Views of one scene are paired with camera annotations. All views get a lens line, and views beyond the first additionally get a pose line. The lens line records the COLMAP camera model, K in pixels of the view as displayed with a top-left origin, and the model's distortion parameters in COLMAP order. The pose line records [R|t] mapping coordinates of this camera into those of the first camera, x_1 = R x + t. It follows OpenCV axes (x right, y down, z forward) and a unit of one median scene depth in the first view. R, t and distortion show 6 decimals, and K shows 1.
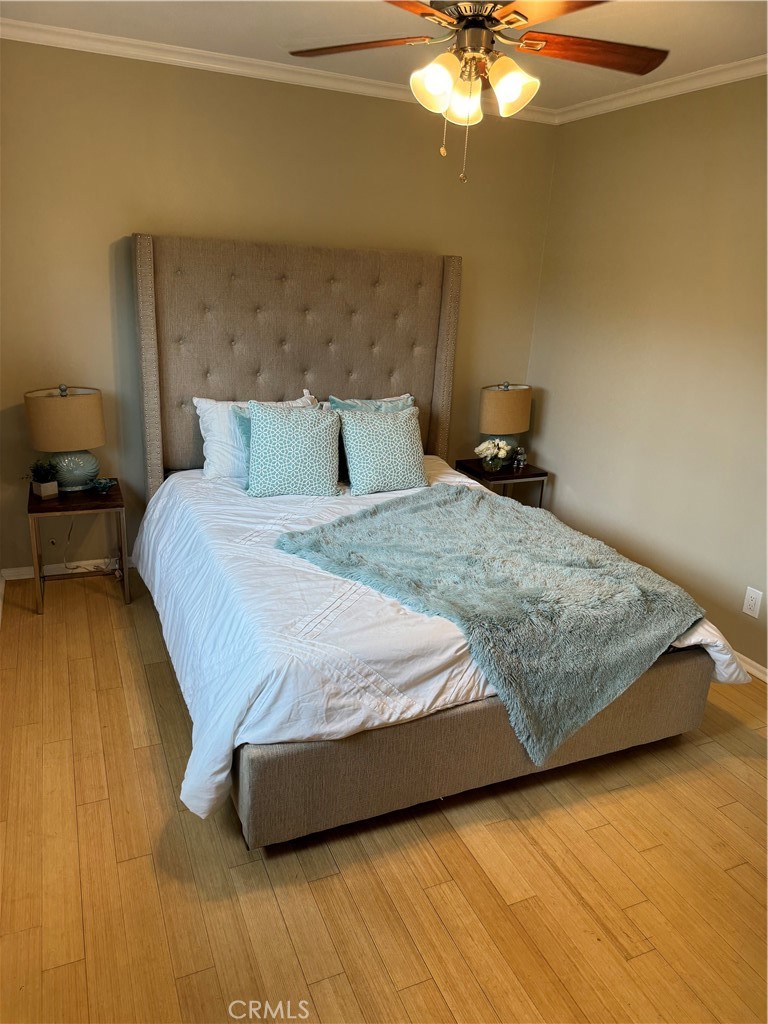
lens RADIAL K [[723.2, 0, 385.6], [0, 723.2, 518.5], [0, 0, 1]] dist [0.077715, -0.102772]
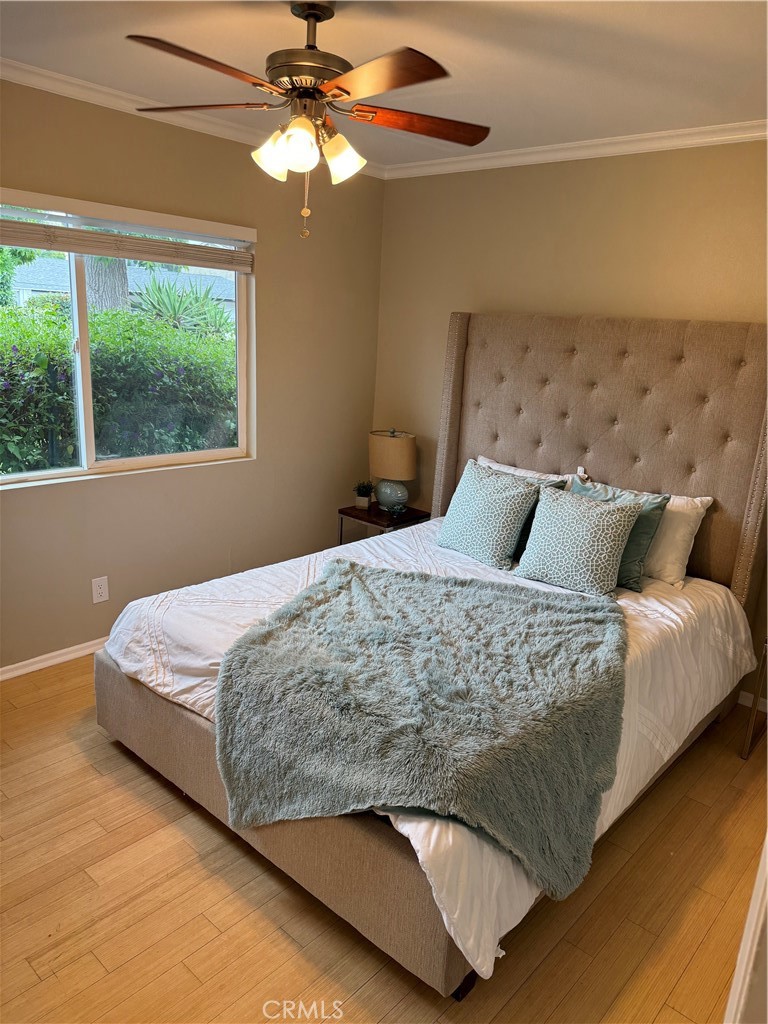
lens RADIAL K [[719.3, 0, 386.3], [0, 719.3, 522.9], [0, 0, 1]] dist [0.005276, -0.002804]
pose [[0.413316, 0.208819, -0.886321, 1.008492], [-0.325030, 0.943064, 0.070617, -0.156454], [0.850603, 0.258893, 0.457655, 0.633116]]
